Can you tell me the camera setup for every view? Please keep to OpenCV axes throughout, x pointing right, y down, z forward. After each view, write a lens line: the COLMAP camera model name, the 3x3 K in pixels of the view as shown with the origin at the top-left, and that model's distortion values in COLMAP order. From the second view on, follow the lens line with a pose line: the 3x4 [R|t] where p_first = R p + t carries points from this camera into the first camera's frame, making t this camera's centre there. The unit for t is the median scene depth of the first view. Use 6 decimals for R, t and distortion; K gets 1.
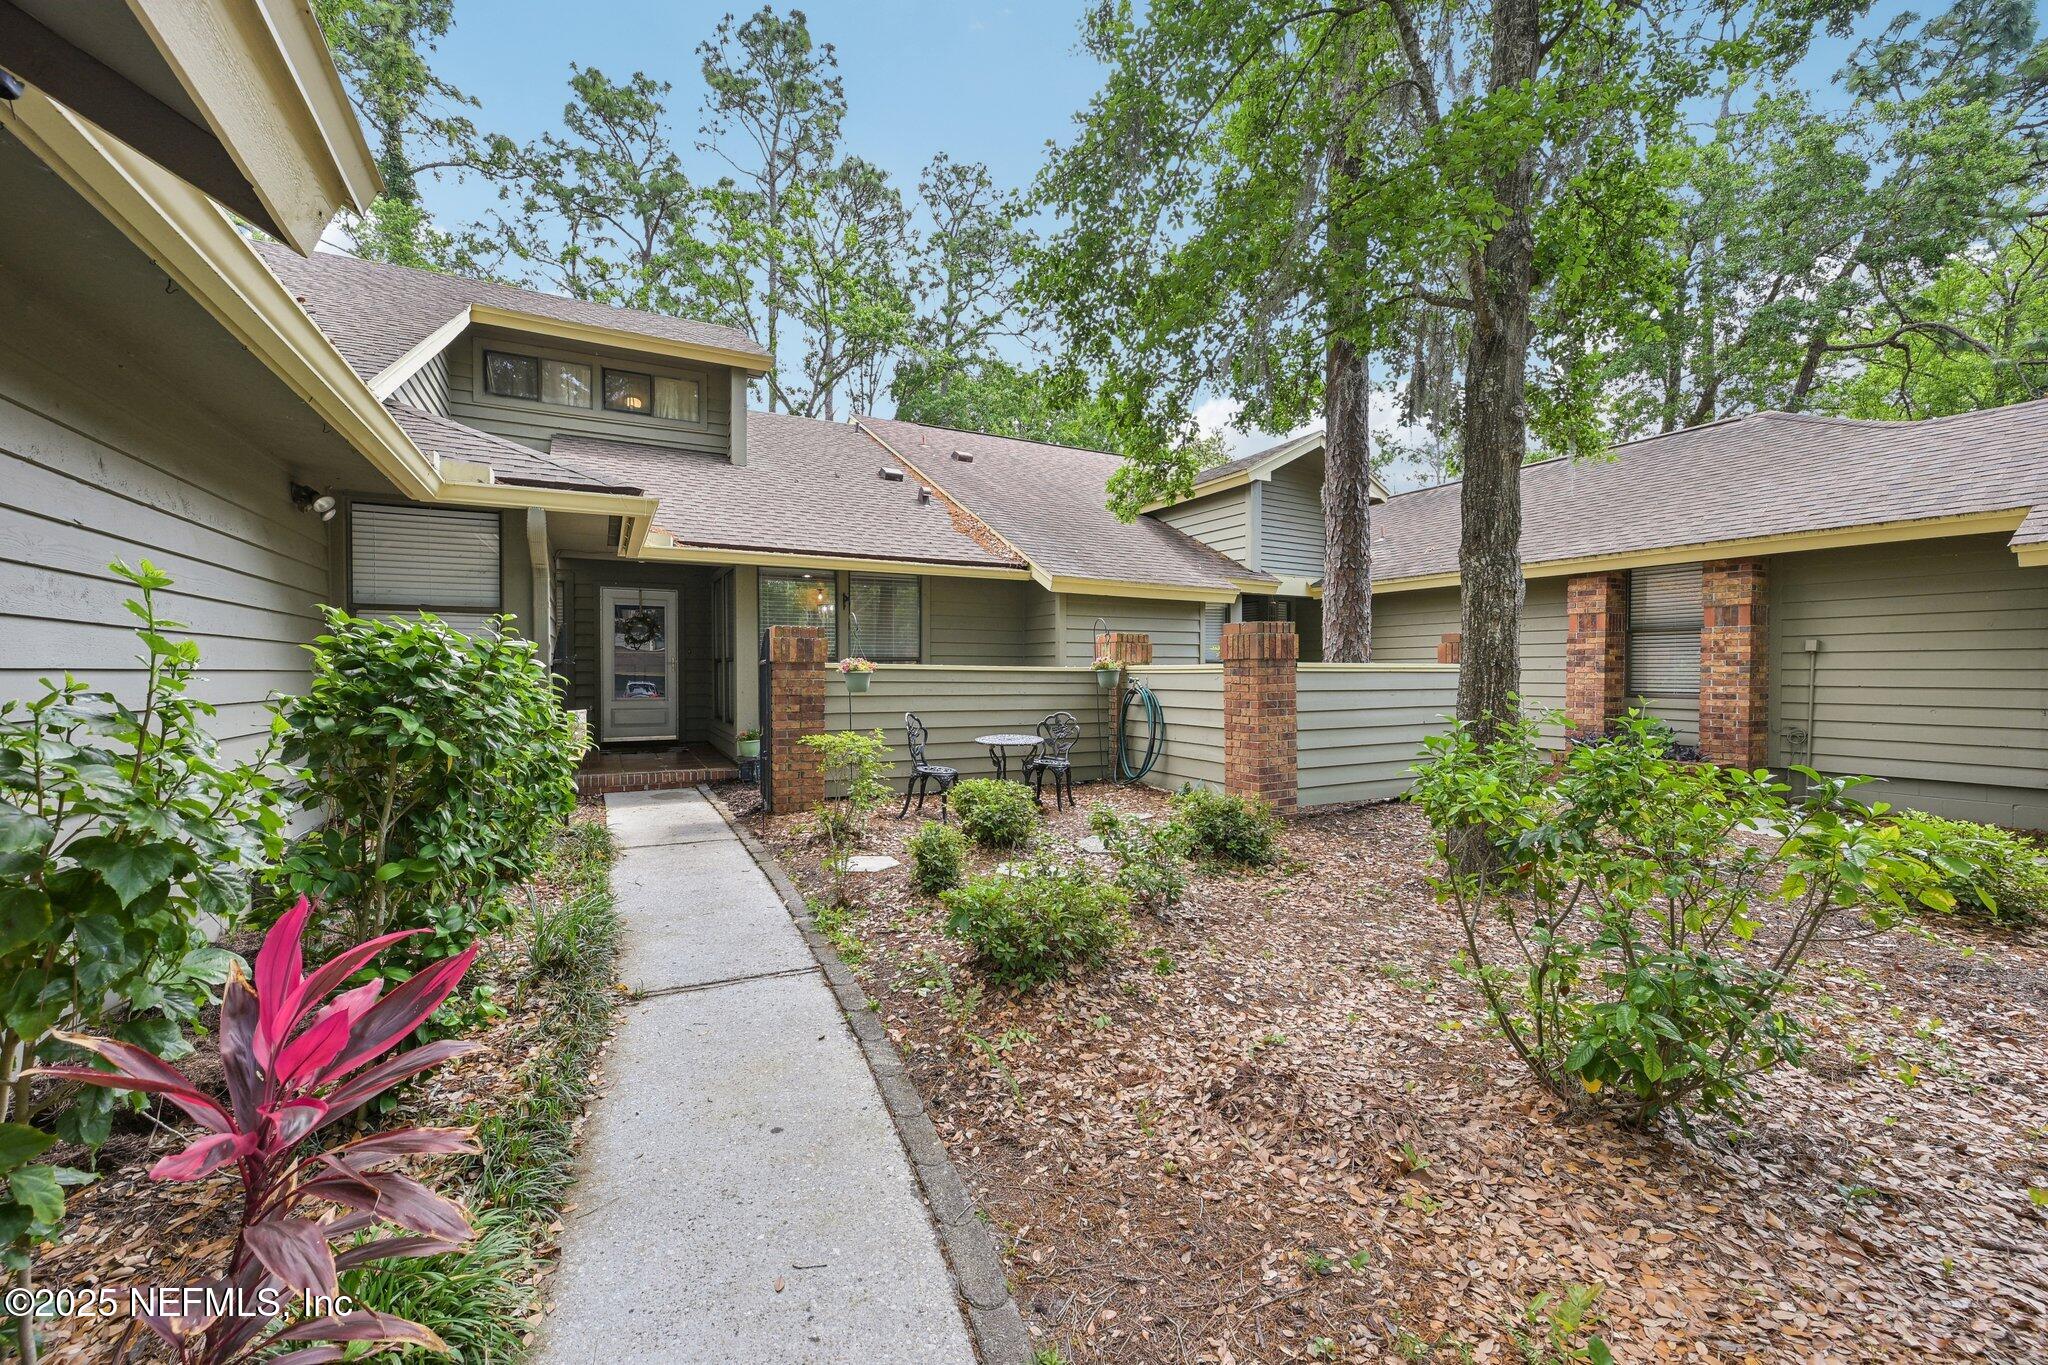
lens RADIAL K [[815.5, 0, 1023.0], [0, 815.5, 689.8], [0, 0, 1]] dist [0.033300, -0.019680]
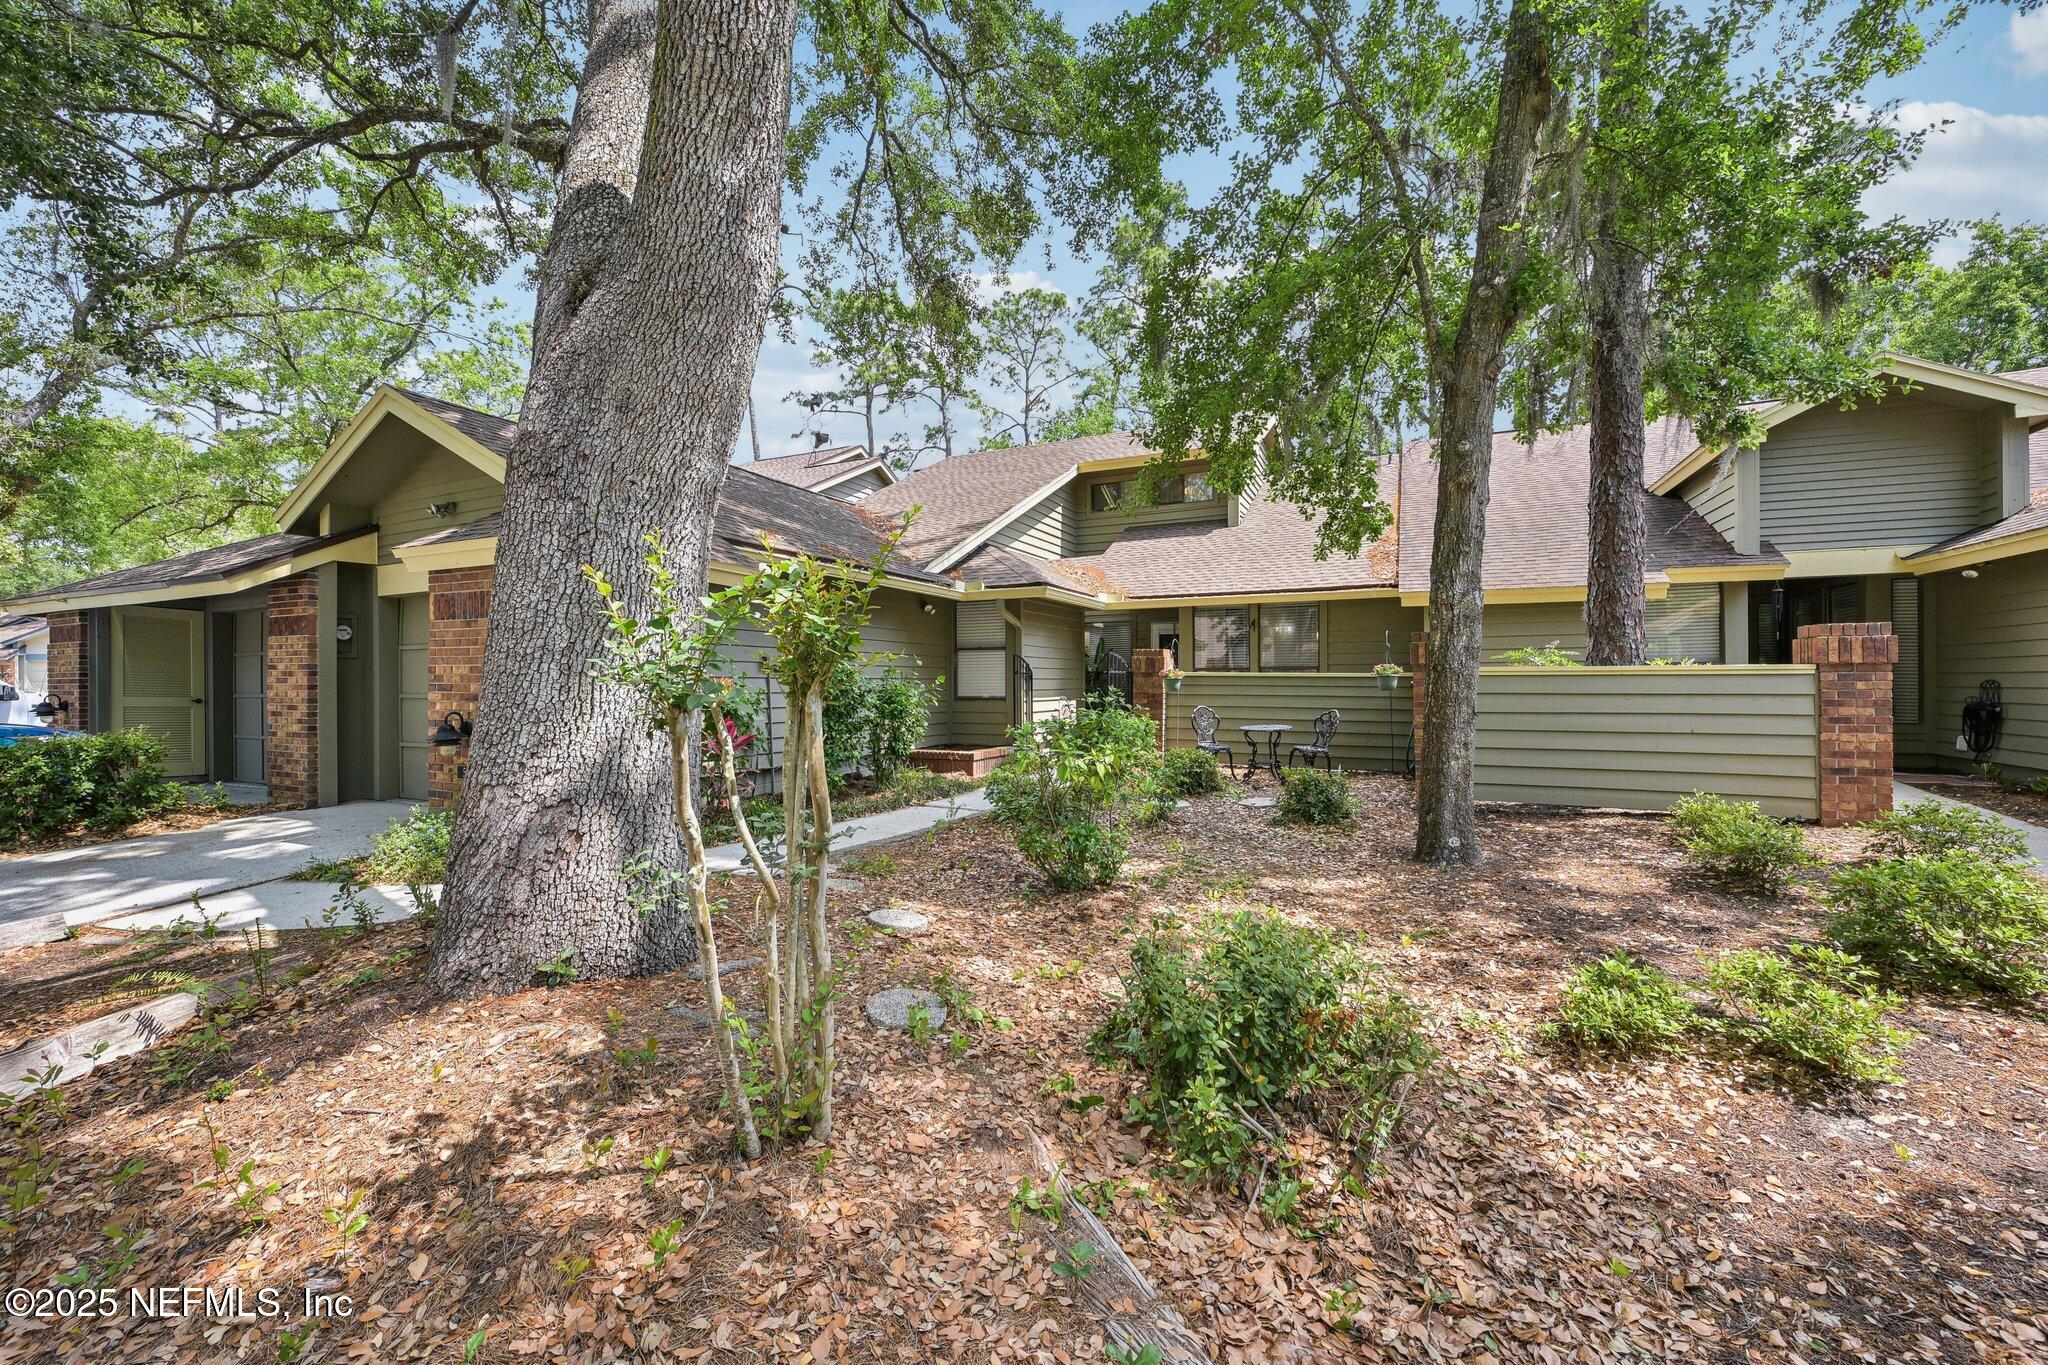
lens RADIAL K [[817.3, 0, 1035.8], [0, 817.3, 687.9], [0, 0, 1]] dist [0.015196, -0.000038]
pose [[0.615994, 0.002645, -0.787747, 0.520033], [-0.013377, 0.999885, -0.007102, 0.006544], [0.787637, 0.014913, 0.615959, -0.084228]]
